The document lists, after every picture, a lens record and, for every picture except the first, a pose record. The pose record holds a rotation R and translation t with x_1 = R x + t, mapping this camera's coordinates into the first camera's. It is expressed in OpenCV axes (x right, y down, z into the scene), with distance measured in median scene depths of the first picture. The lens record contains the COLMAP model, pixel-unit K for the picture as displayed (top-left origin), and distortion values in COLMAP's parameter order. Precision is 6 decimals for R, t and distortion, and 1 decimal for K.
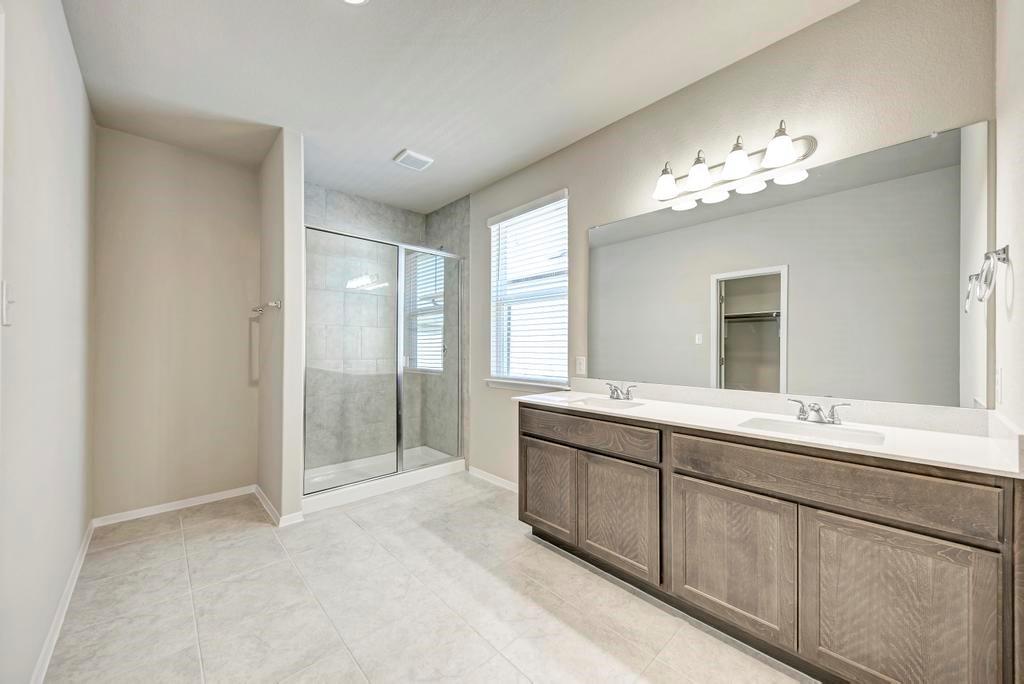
lens RADIAL K [[380.0, 0, 508.7], [0, 380.0, 342.3], [0, 0, 1]] dist [0.014388, 0.000090]
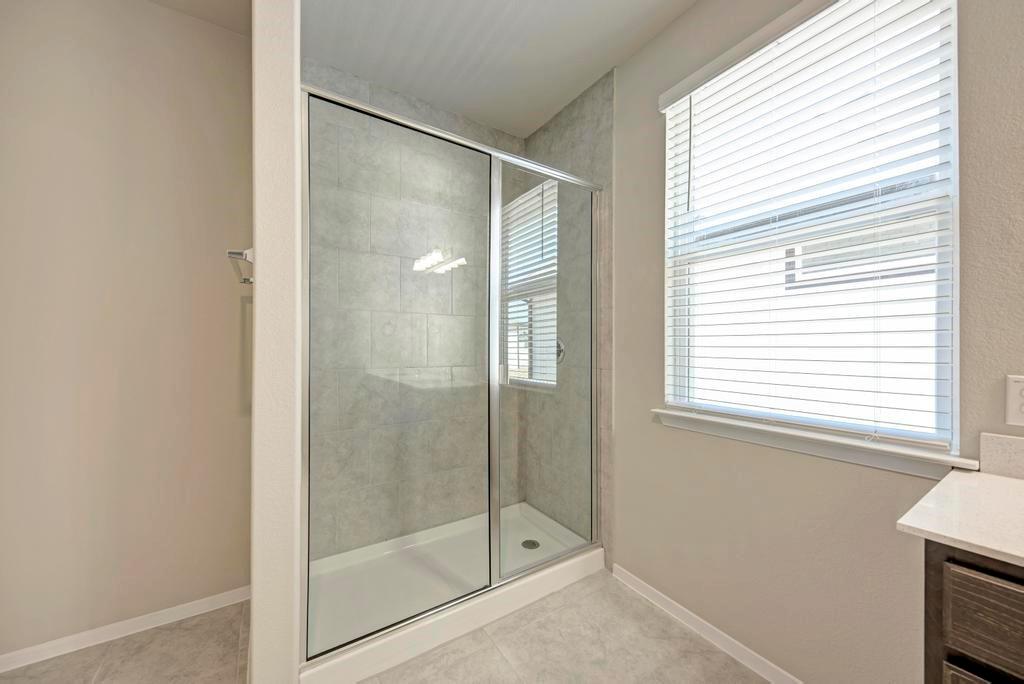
lens RADIAL K [[373.0, 0, 512.1], [0, 373.0, 346.8], [0, 0, 1]] dist [0.004921, -0.000357]
pose [[0.985748, 0.000222, -0.168227, -0.152071], [0.001281, 0.999960, 0.008829, 0.006896], [0.168222, -0.008918, 0.985709, 0.431296]]
